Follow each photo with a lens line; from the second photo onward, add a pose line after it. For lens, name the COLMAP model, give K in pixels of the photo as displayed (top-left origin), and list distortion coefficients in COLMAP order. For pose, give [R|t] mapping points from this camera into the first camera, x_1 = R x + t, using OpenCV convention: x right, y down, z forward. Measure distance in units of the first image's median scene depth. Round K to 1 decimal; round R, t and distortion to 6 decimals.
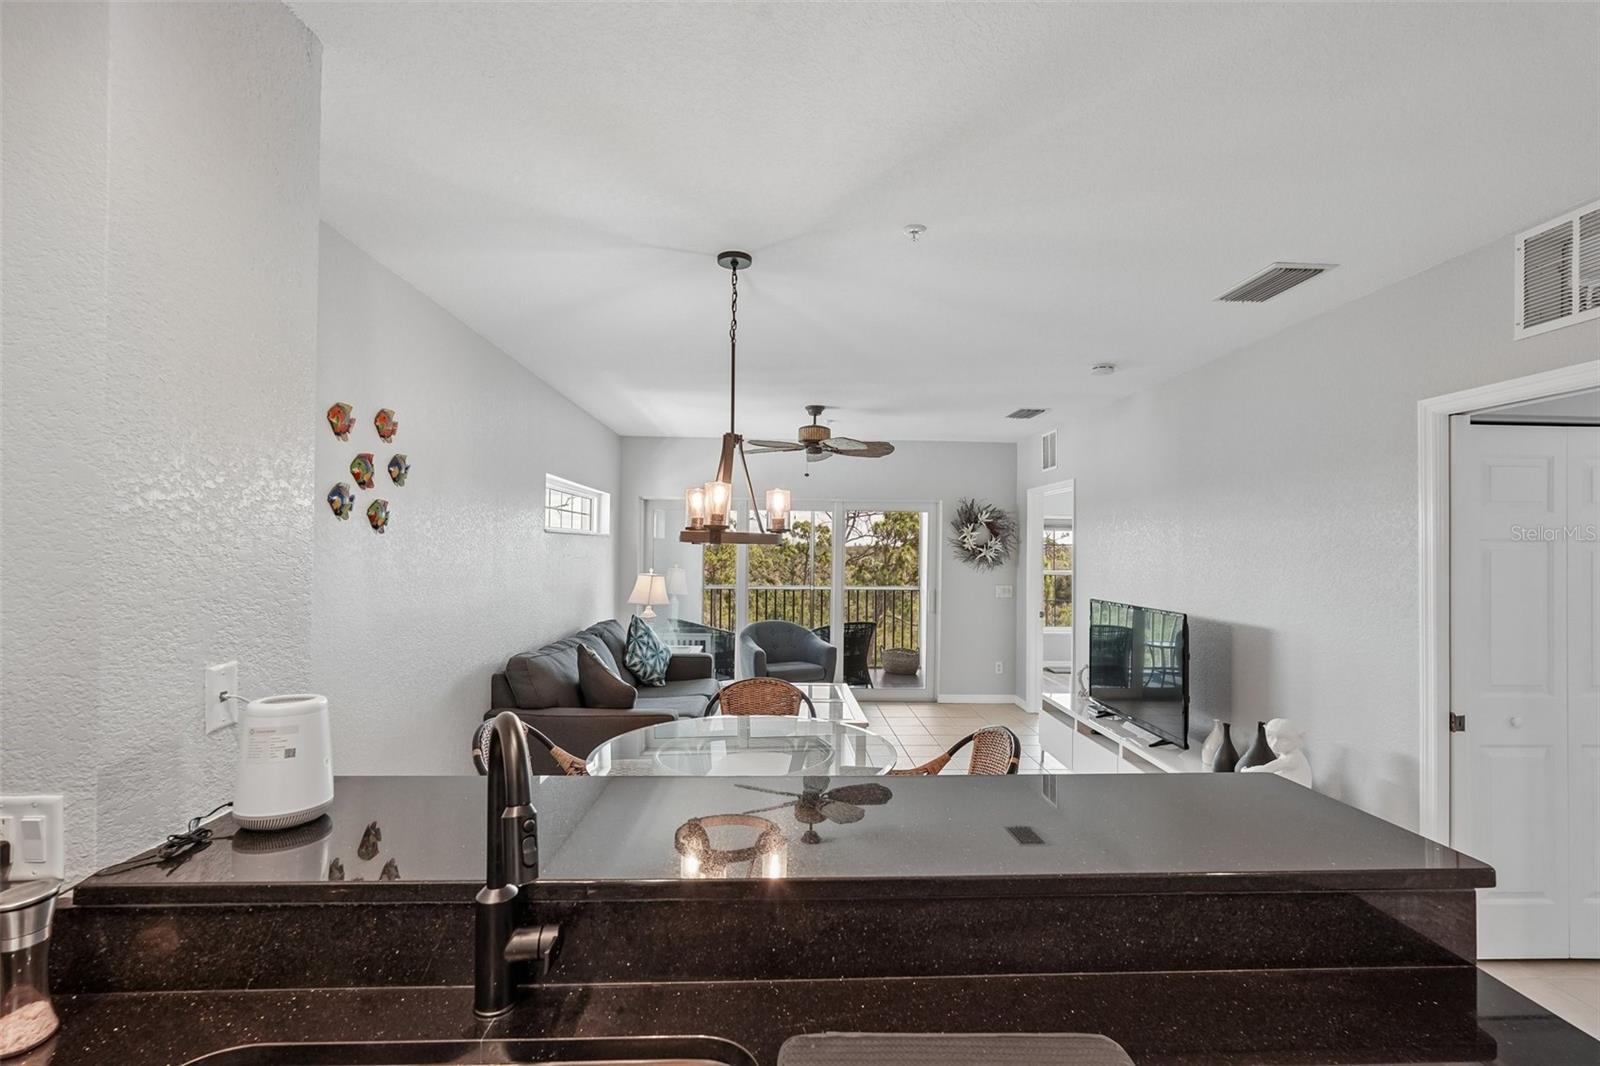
lens RADIAL K [[706.2, 0, 802.8], [0, 706.2, 537.8], [0, 0, 1]] dist [-0.008659, 0.001248]
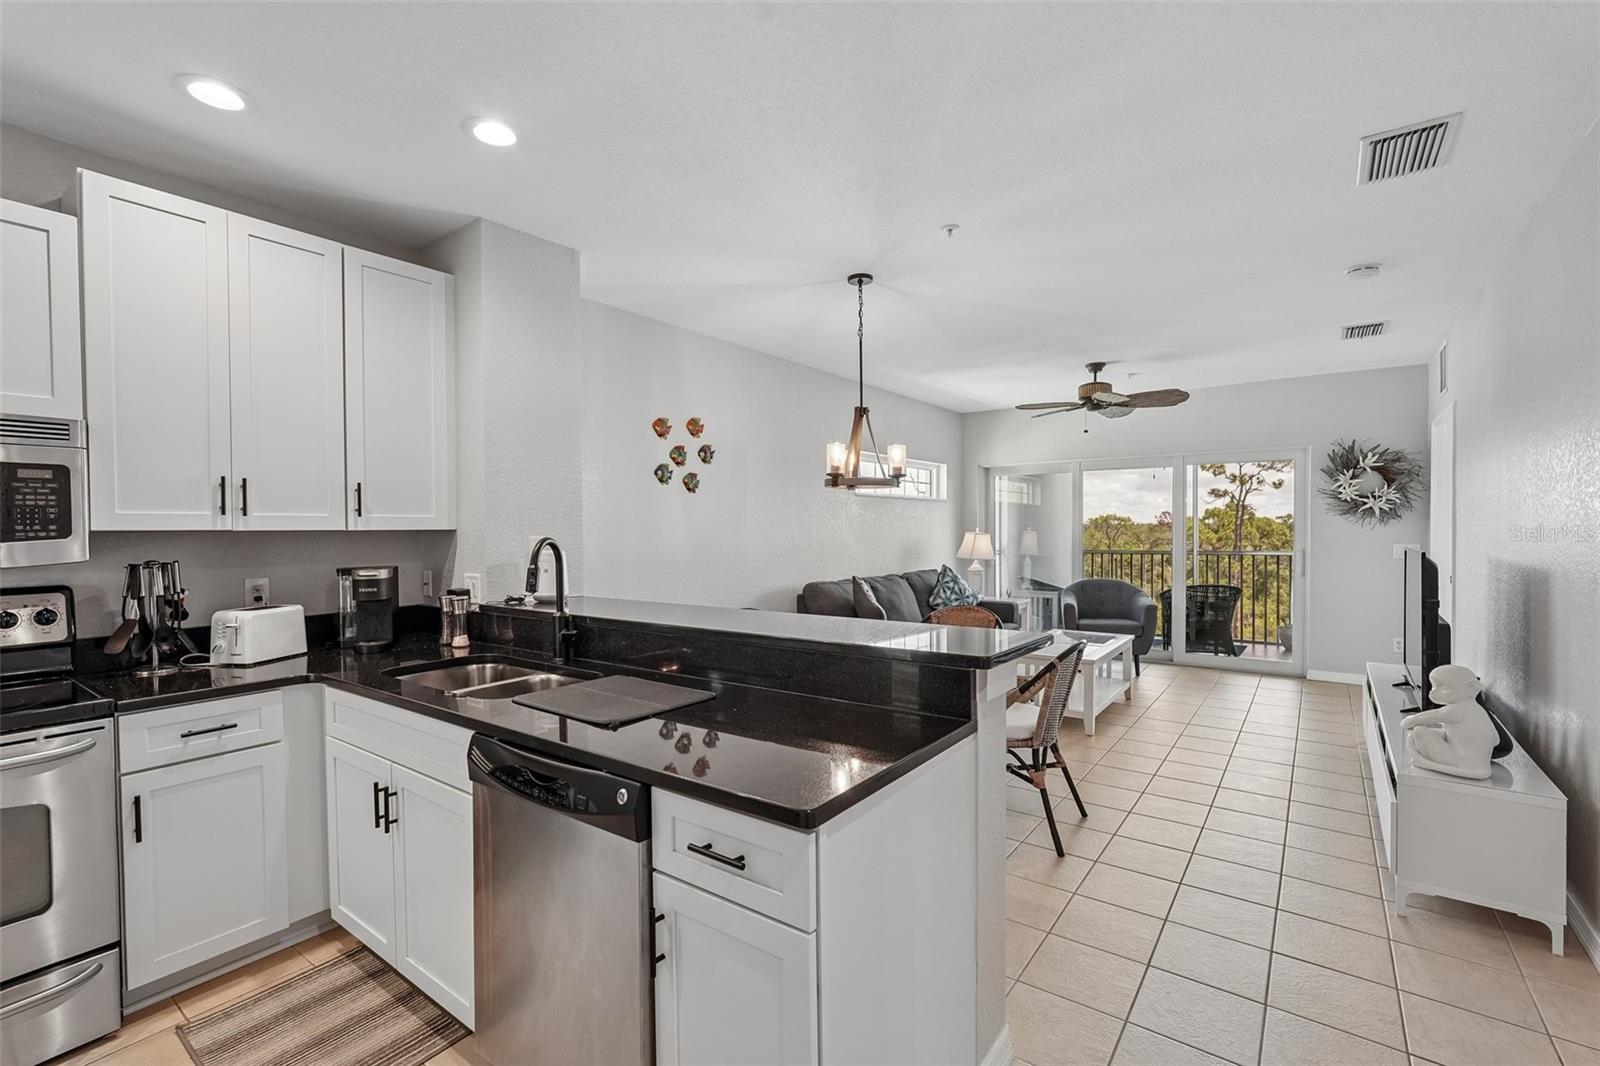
lens RADIAL K [[706.2, 0, 802.8], [0, 706.2, 537.8], [0, 0, 1]] dist [-0.008659, 0.001248]
pose [[0.781204, -0.008576, -0.624217, 0.305052], [0.024750, 0.999545, 0.017242, 0.036772], [0.623785, -0.028919, 0.781061, -0.069163]]
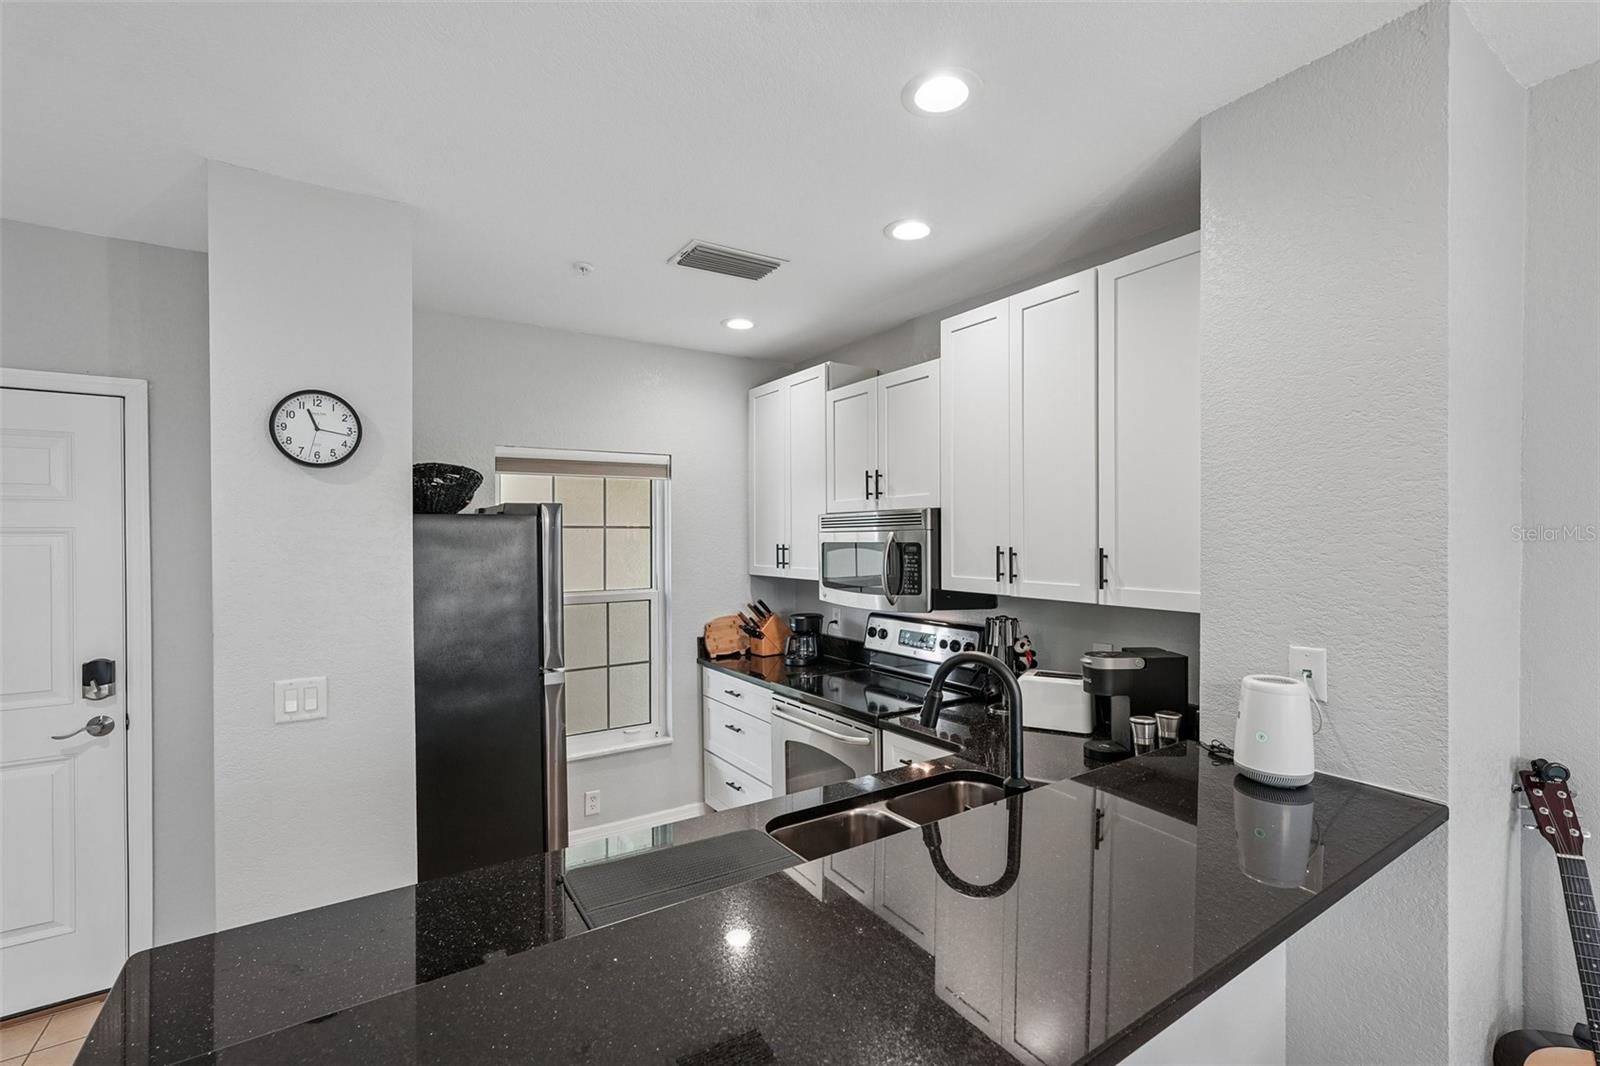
lens RADIAL K [[706.2, 0, 802.8], [0, 706.2, 537.8], [0, 0, 1]] dist [-0.008659, 0.001248]
pose [[-0.854660, -0.005924, -0.519155, 0.128097], [0.001011, 0.999914, -0.013075, 0.001128], [0.519188, -0.011699, -0.854580, 0.348754]]
